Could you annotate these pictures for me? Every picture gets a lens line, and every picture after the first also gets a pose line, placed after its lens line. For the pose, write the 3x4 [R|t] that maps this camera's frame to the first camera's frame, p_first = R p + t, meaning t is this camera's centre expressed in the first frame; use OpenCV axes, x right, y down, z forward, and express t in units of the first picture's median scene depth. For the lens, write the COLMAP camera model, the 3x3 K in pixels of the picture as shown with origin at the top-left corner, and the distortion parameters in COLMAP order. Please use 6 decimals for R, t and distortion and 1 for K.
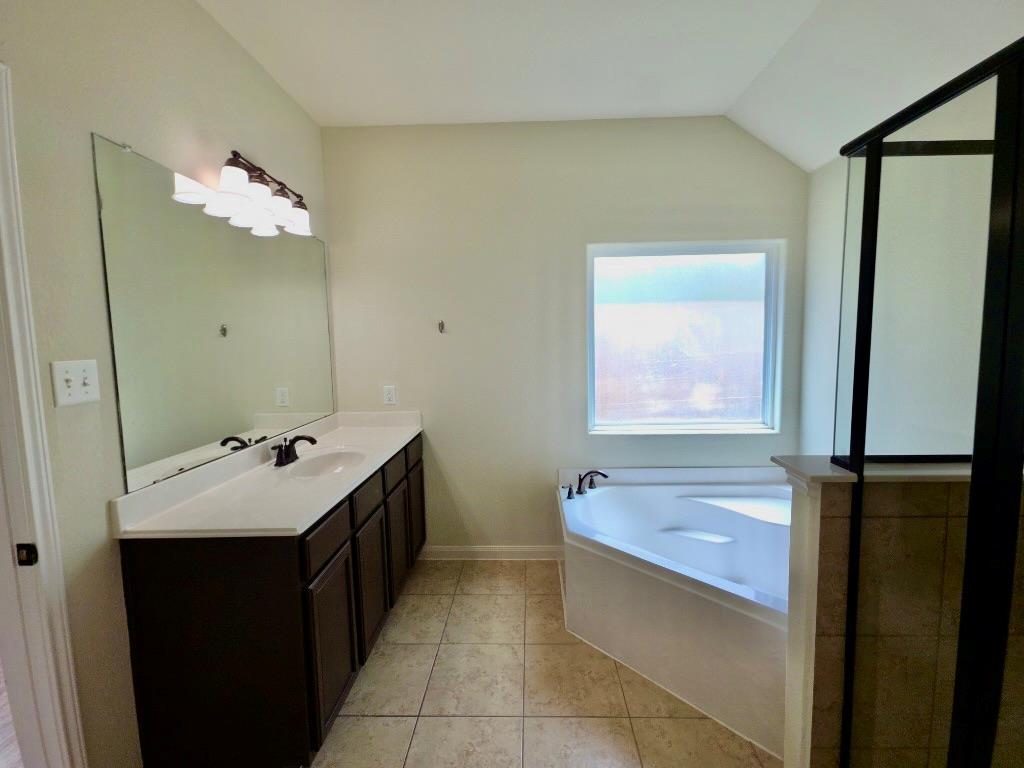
lens RADIAL K [[440.5, 0, 517.0], [0, 440.5, 383.1], [0, 0, 1]] dist [0.010587, -0.005739]
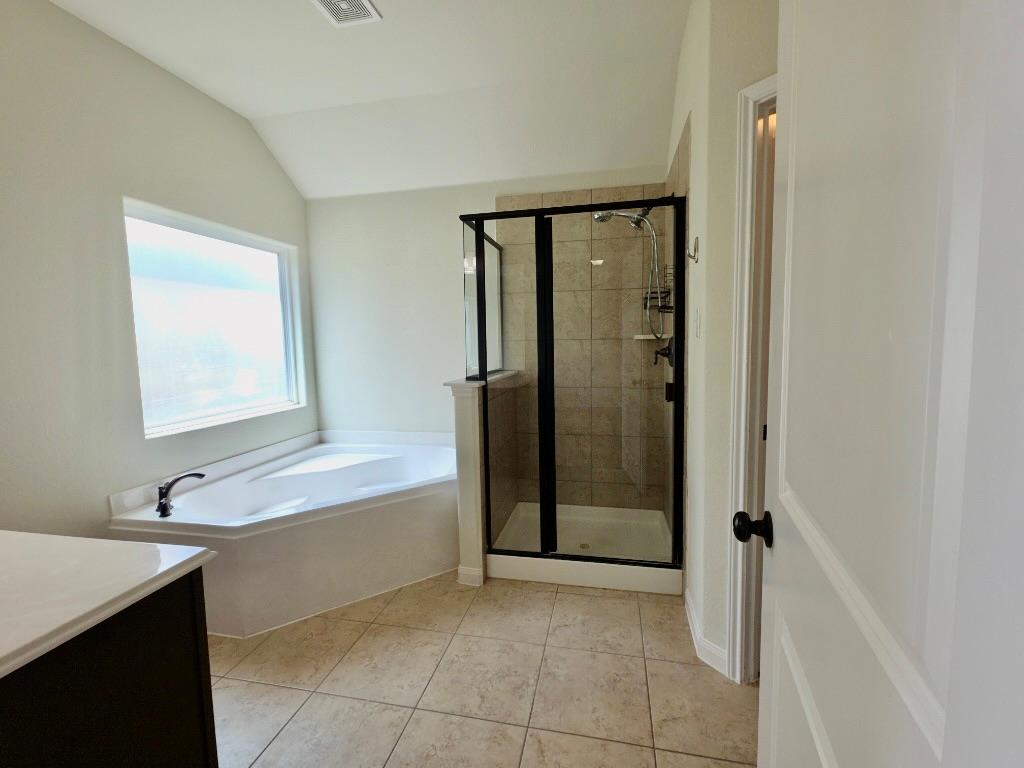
lens RADIAL K [[440.5, 0, 515.0], [0, 440.5, 387.1], [0, 0, 1]] dist [0.010587, -0.005739]
pose [[0.186882, -0.090723, 0.978184, -0.756936], [0.114622, 0.990939, 0.070007, 0.067462], [-0.975672, 0.099038, 0.195588, 0.295169]]
